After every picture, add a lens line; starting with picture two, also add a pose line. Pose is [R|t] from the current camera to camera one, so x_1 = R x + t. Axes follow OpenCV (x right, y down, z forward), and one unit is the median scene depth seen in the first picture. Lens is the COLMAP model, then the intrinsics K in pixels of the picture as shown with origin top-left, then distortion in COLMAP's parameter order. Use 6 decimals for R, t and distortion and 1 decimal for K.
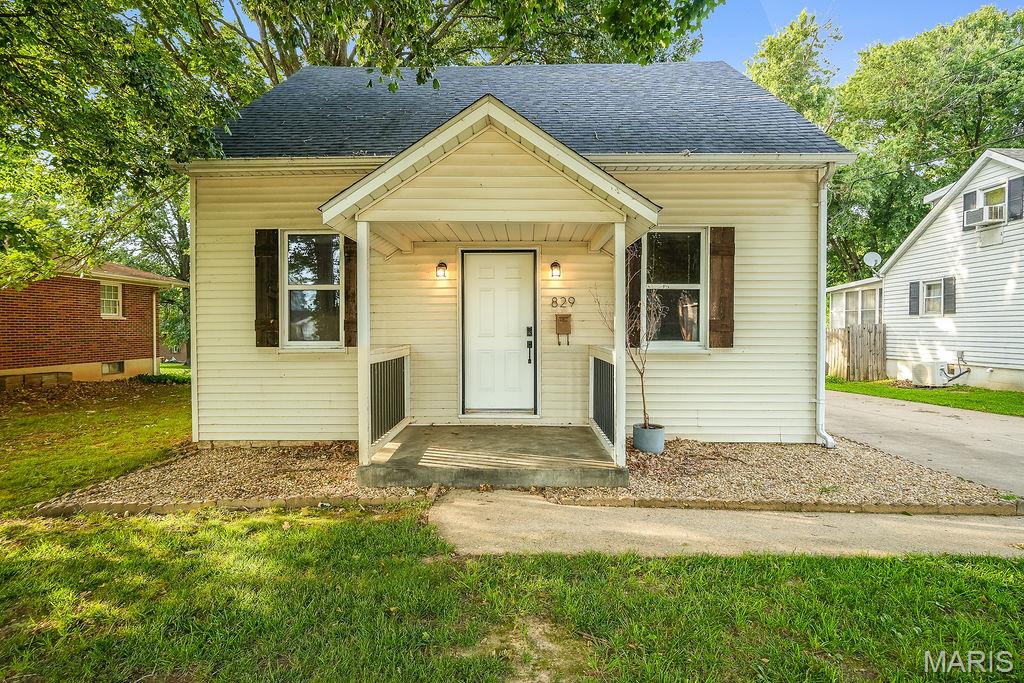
lens RADIAL K [[466.2, 0, 511.1], [0, 466.2, 329.4], [0, 0, 1]] dist [-0.001713, -0.000160]
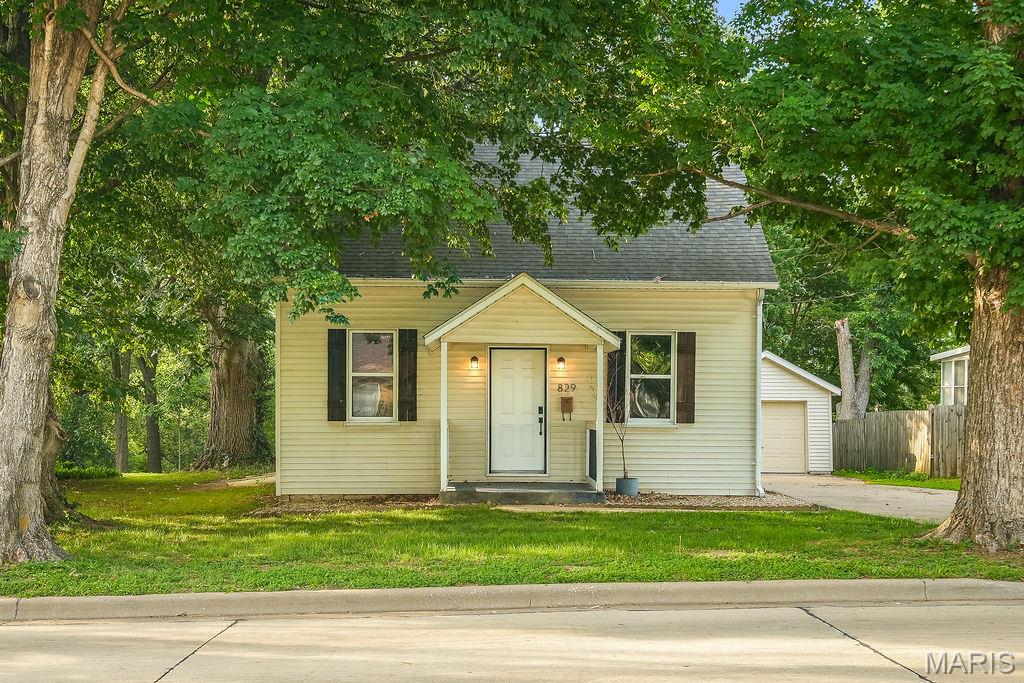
lens RADIAL K [[1049.1, 0, 512.0], [0, 1049.1, 341.5], [0, 0, 1]] dist [0.002601, 0.002371]
pose [[0.998578, 0.010575, 0.052255, -0.198121], [-0.007227, 0.997933, -0.063855, 0.000764], [-0.052822, 0.063386, 0.996590, -1.944393]]
